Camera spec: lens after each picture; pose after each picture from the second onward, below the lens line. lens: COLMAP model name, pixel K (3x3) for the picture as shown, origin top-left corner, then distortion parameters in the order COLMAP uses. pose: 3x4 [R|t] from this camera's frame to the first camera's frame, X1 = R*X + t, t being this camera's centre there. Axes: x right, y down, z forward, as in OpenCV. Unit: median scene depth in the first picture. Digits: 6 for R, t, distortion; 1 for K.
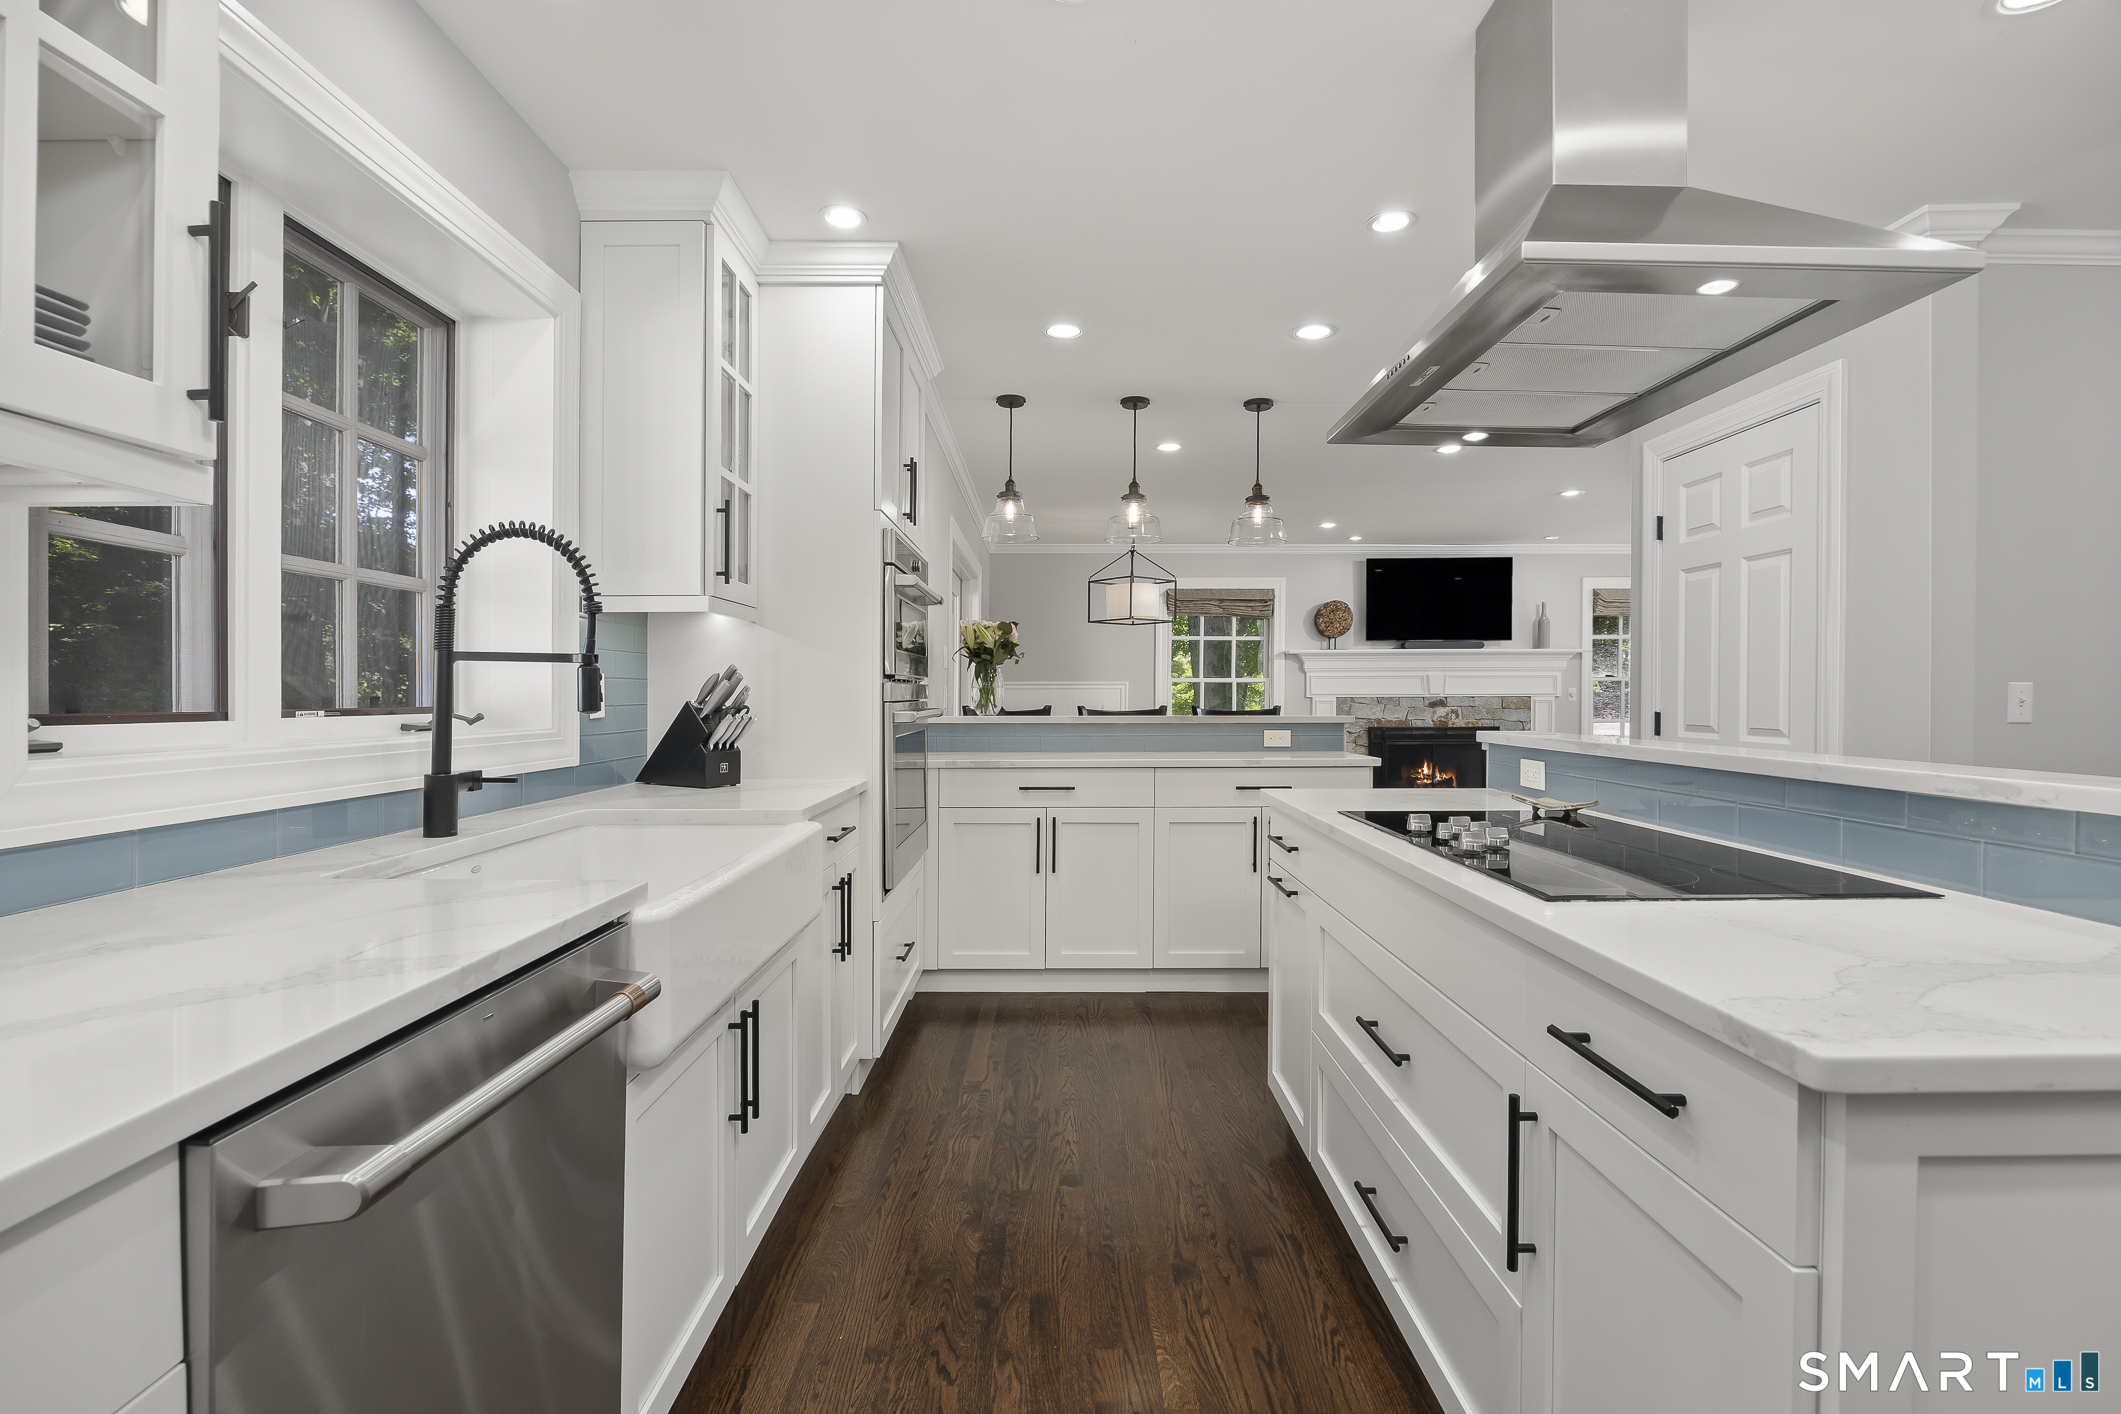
lens RADIAL K [[925.1, 0, 1047.1], [0, 925.1, 702.5], [0, 0, 1]] dist [0.002413, 0.000067]
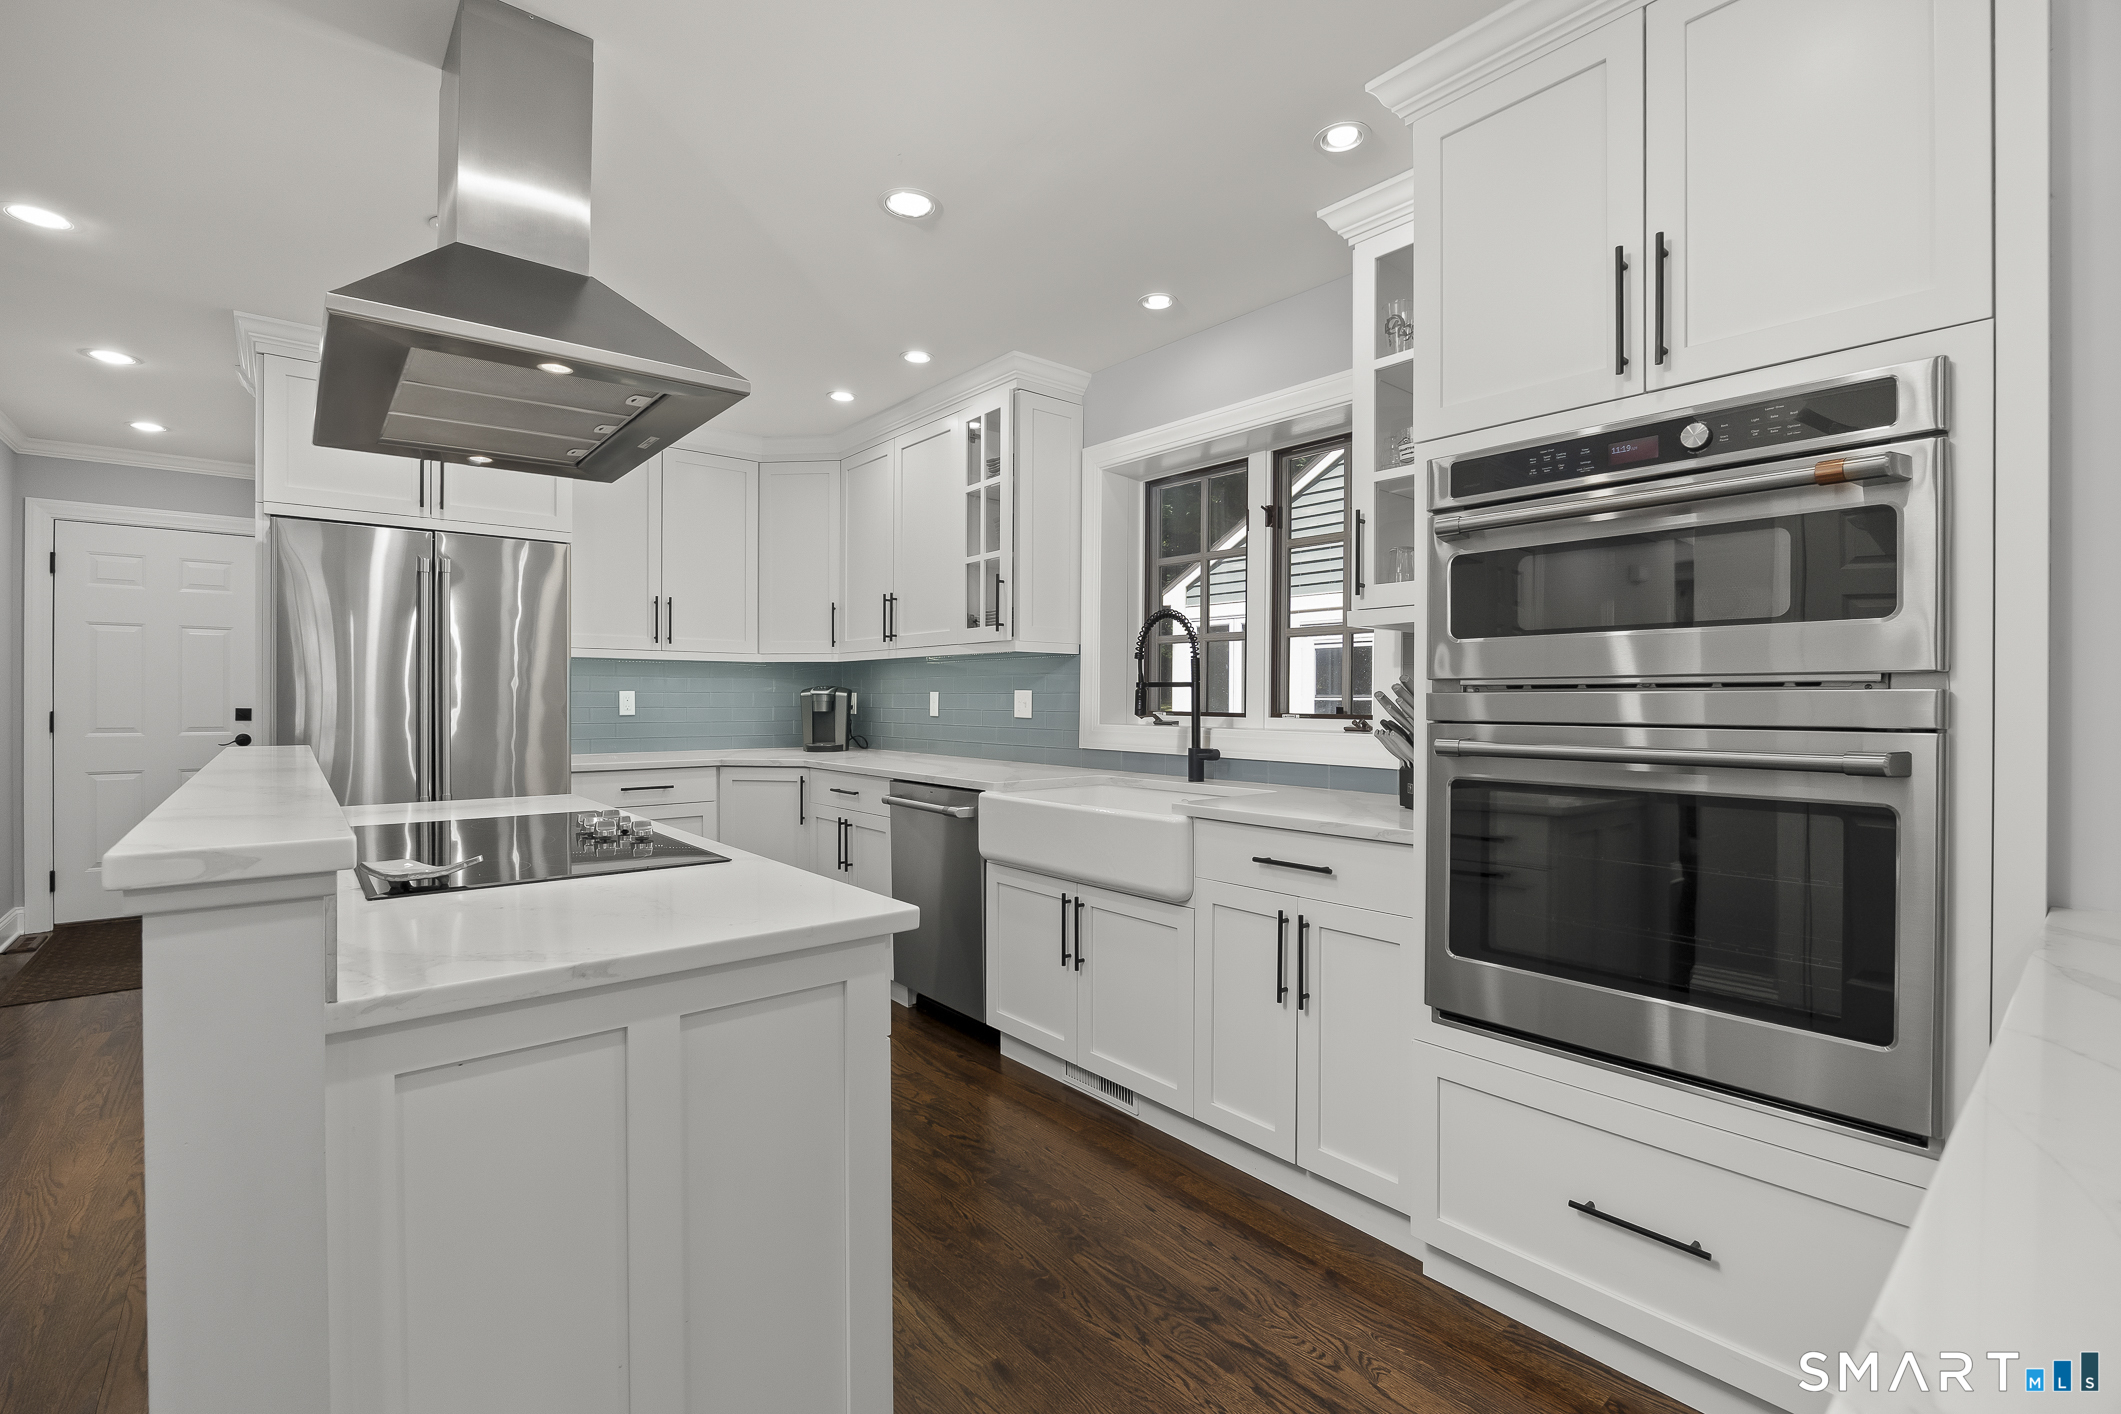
lens RADIAL K [[925.1, 0, 1047.1], [0, 925.1, 702.5], [0, 0, 1]] dist [0.002413, 0.000067]
pose [[-0.755403, -0.004445, -0.655246, 0.159899], [-0.011667, 0.999910, 0.006667, -0.004933], [0.655157, 0.012681, -0.755387, 0.449175]]
